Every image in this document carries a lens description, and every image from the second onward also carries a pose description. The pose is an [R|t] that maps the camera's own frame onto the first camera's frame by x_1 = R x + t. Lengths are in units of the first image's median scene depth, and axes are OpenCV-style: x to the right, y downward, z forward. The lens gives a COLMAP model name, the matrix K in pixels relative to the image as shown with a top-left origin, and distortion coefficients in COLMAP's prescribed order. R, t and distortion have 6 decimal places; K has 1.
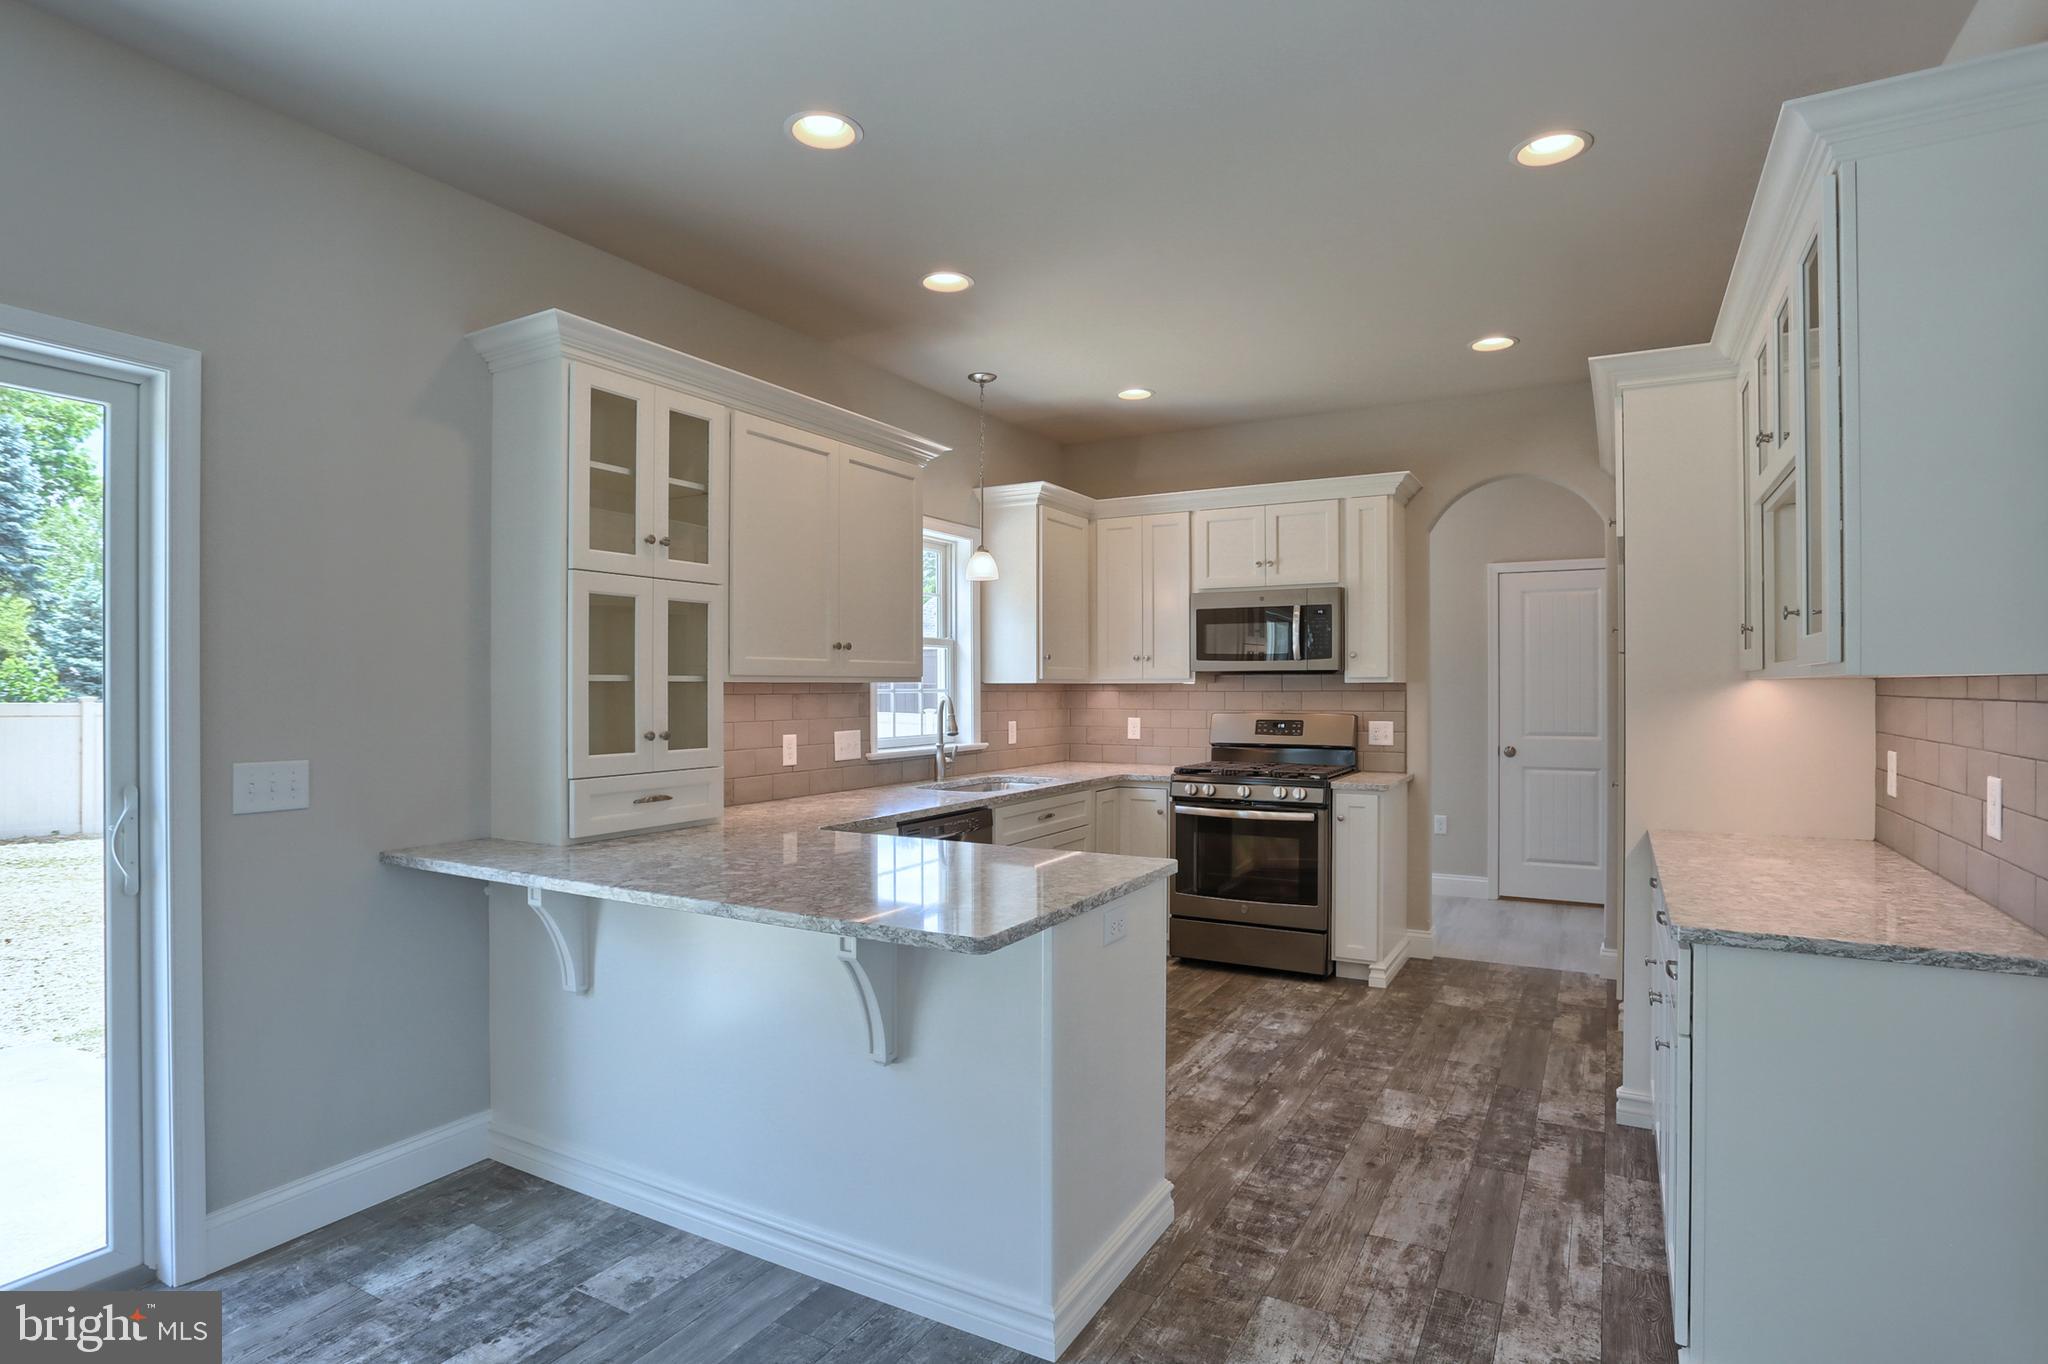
lens RADIAL K [[1043.6, 0, 1029.2], [0, 1043.6, 684.0], [0, 0, 1]] dist [-0.022252, 0.003654]
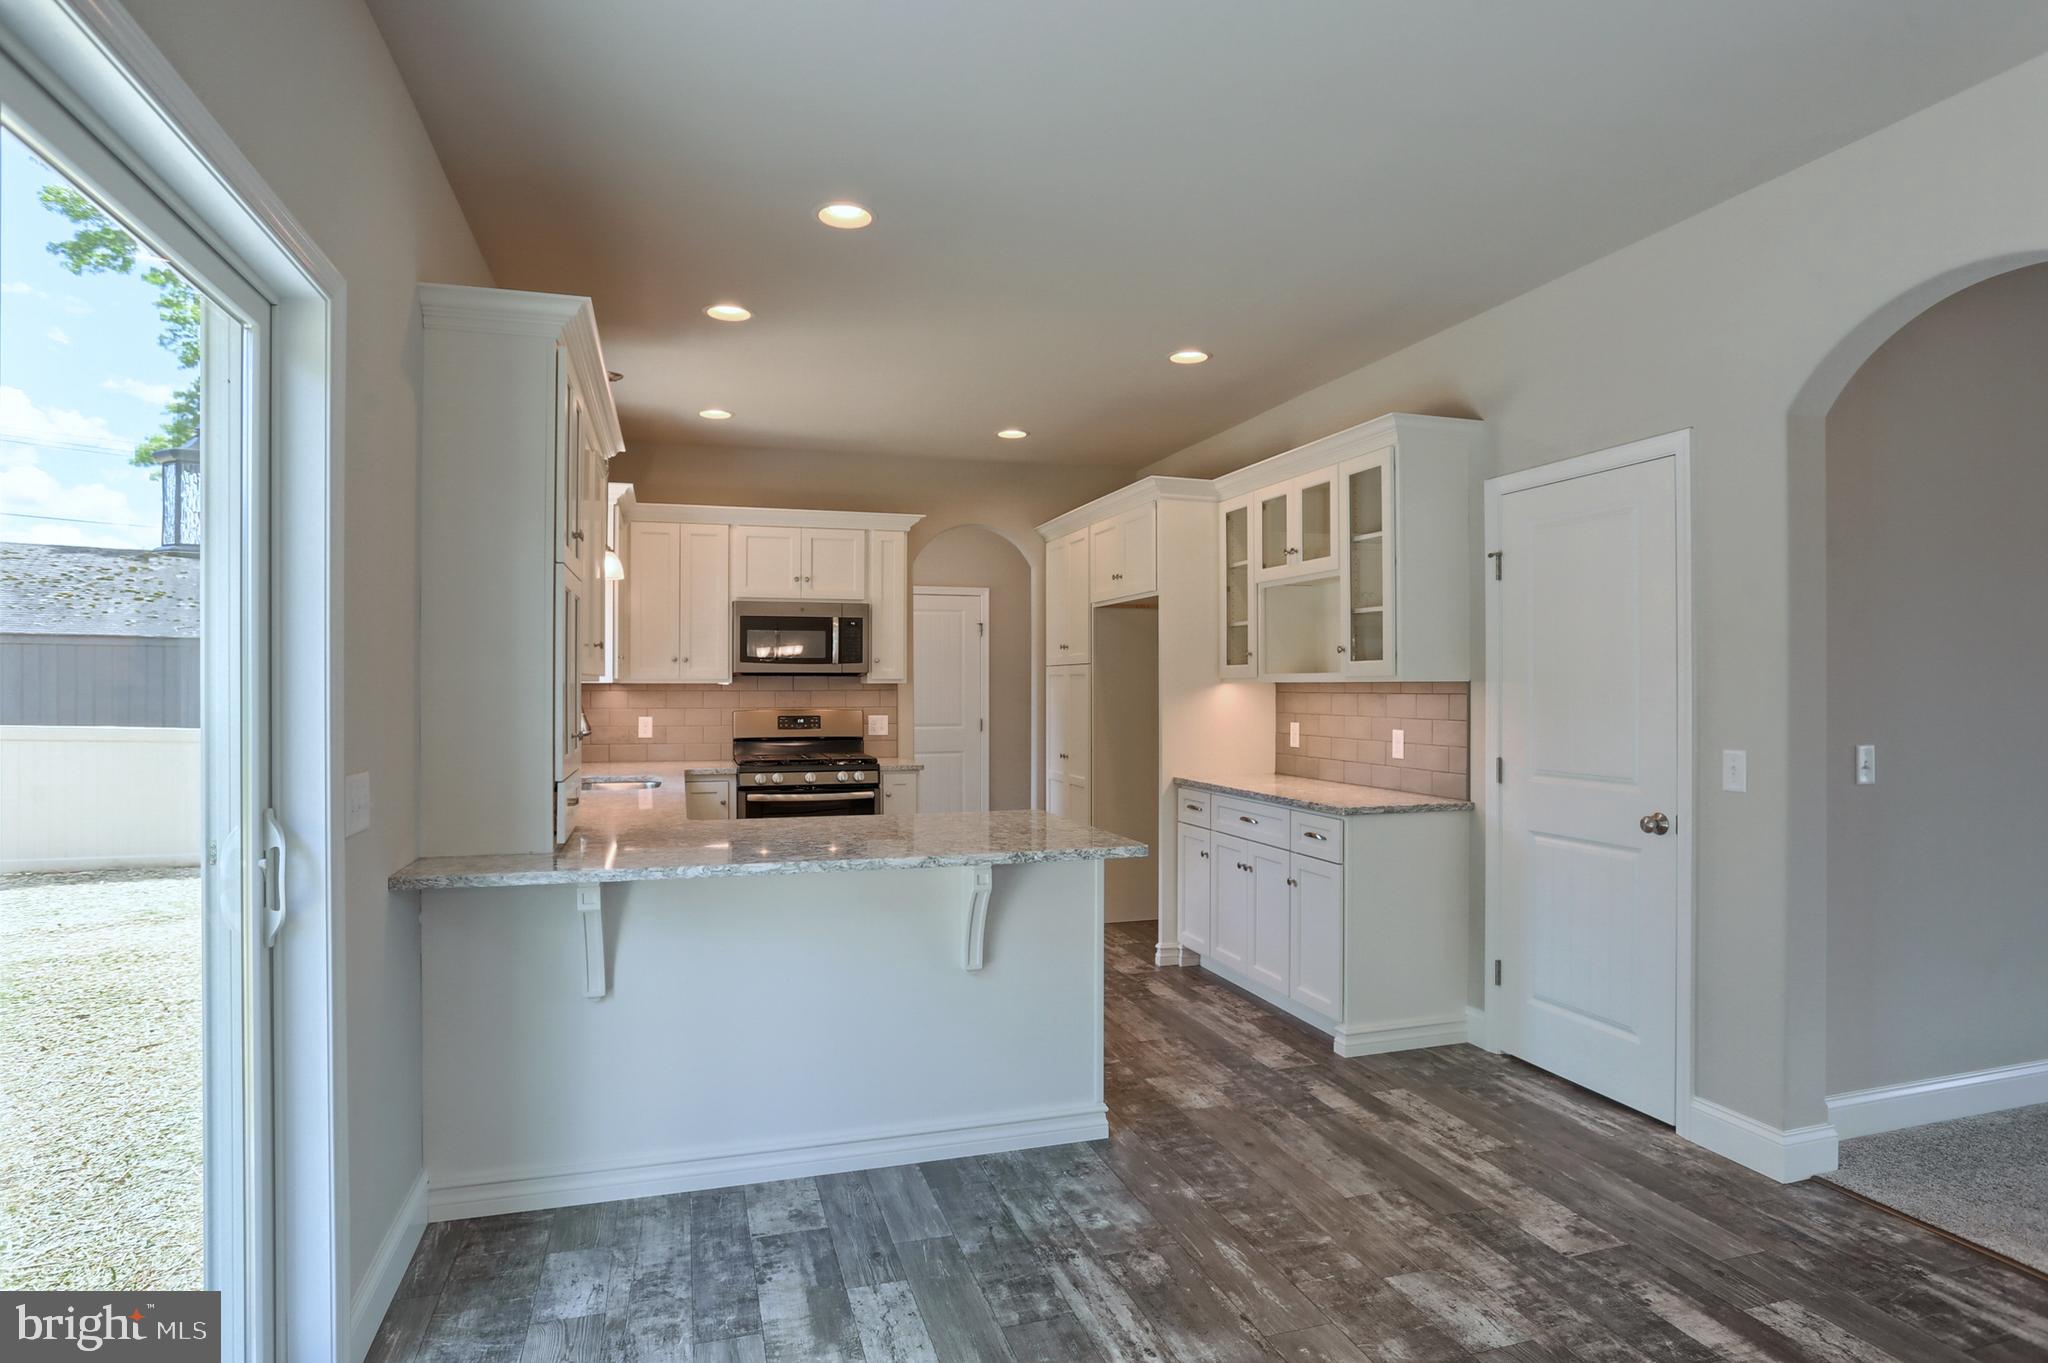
lens RADIAL K [[1085.8, 0, 1037.6], [0, 1085.8, 671.6], [0, 0, 1]] dist [-0.037040, 0.021675]
pose [[0.688425, 0.012214, 0.725205, -0.502246], [-0.002920, 0.999897, -0.014068, 0.002066], [-0.725302, 0.007567, 0.688390, -0.000598]]
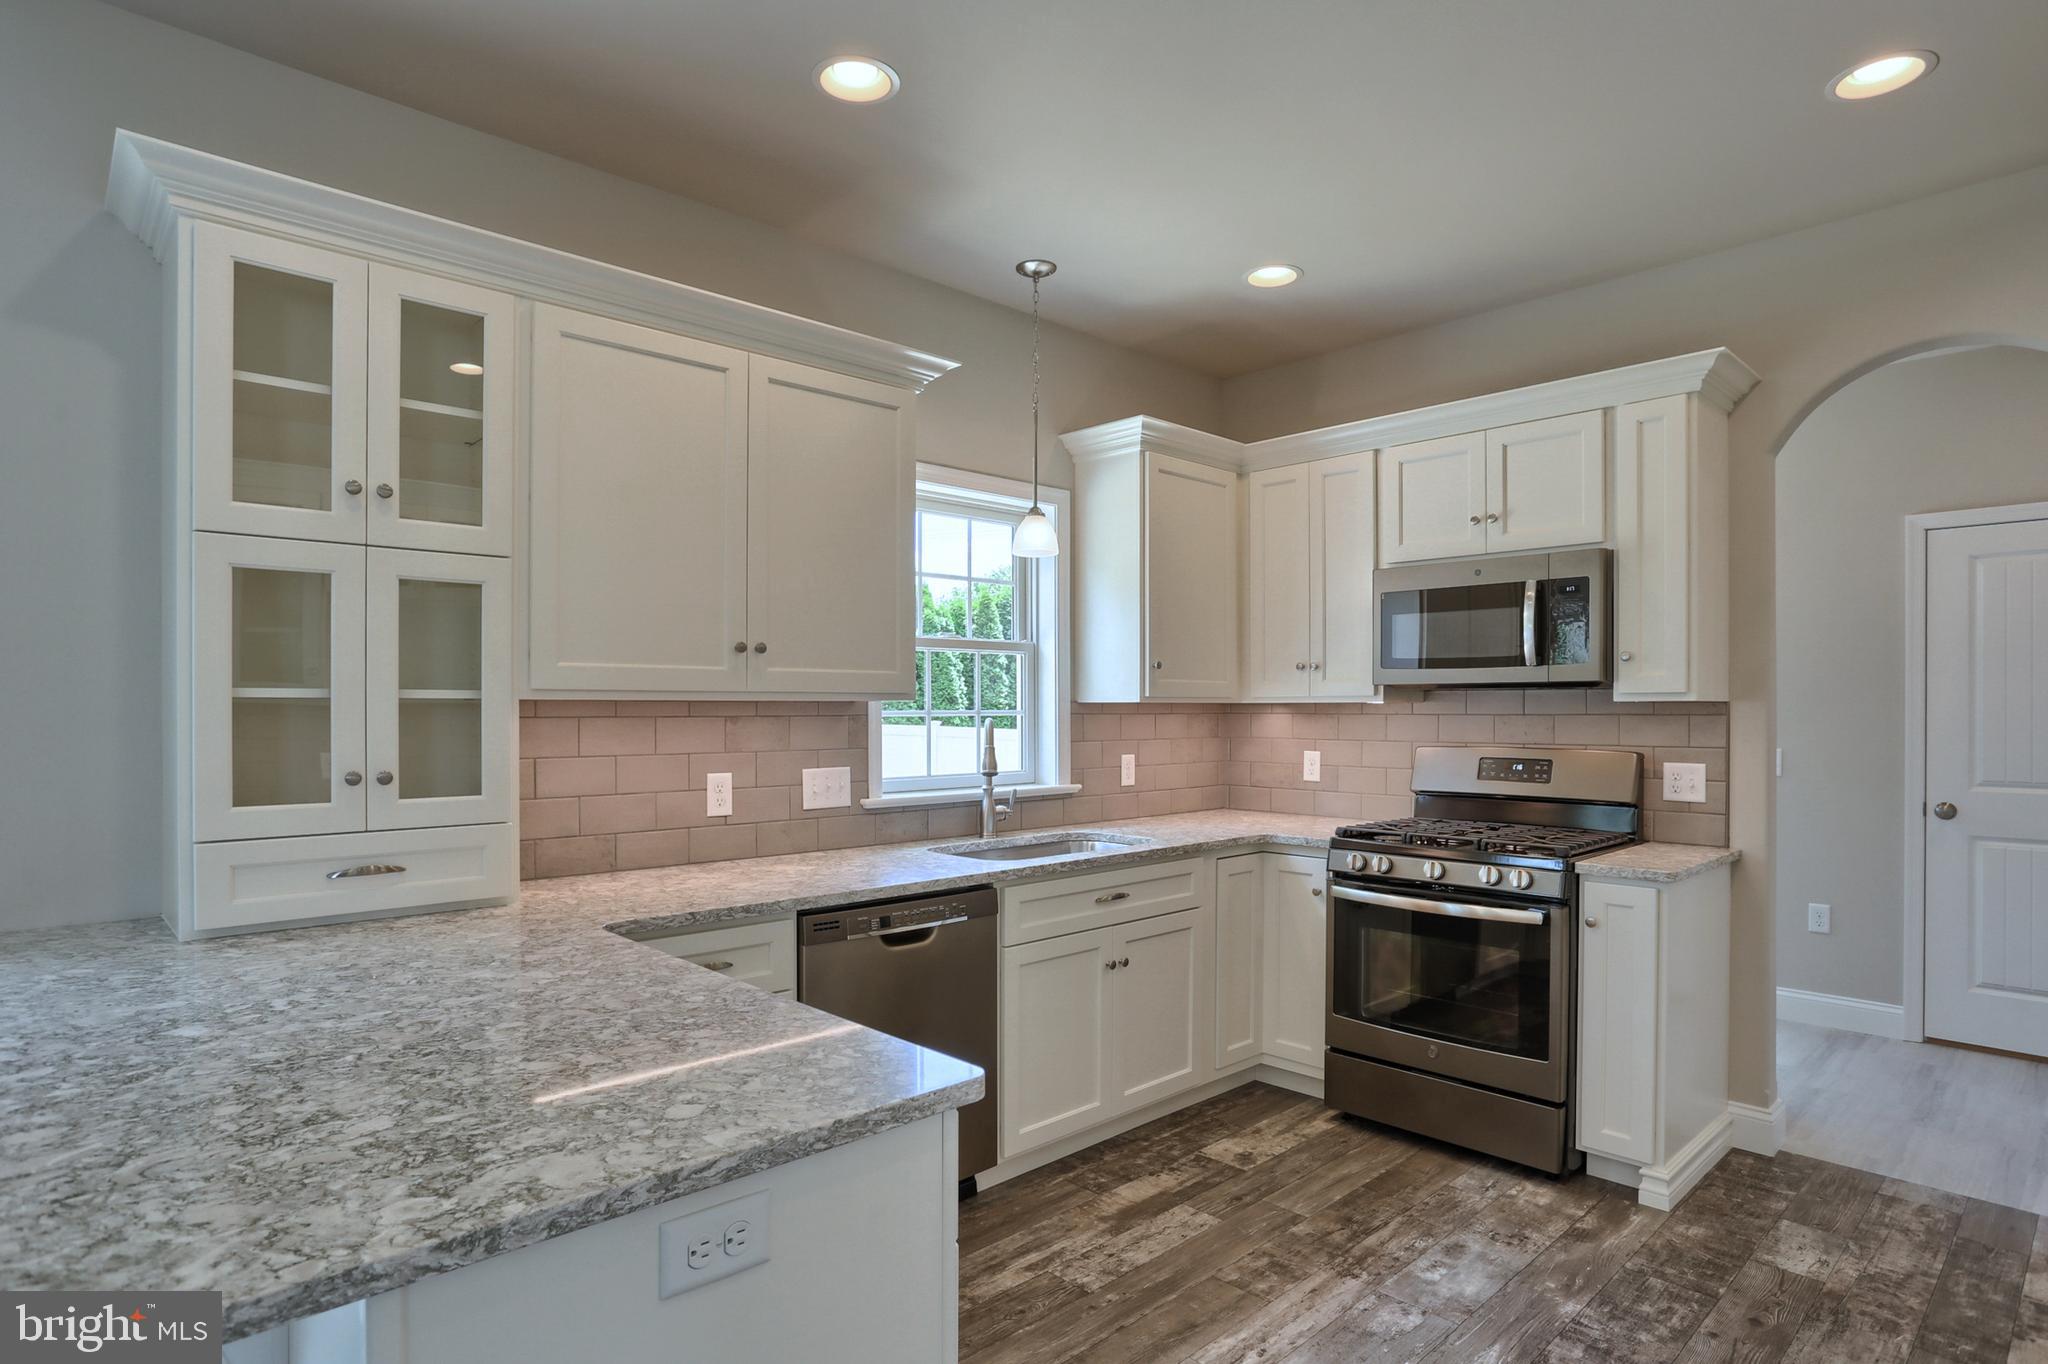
lens RADIAL K [[1085.8, 0, 1026.1], [0, 1085.8, 714.6], [0, 0, 1]] dist [-0.037040, 0.021675]
pose [[0.955447, 0.003013, -0.295149, 0.175196], [-0.000489, 0.999963, 0.008624, 0.001420], [0.295164, -0.008095, 0.955412, 0.312340]]
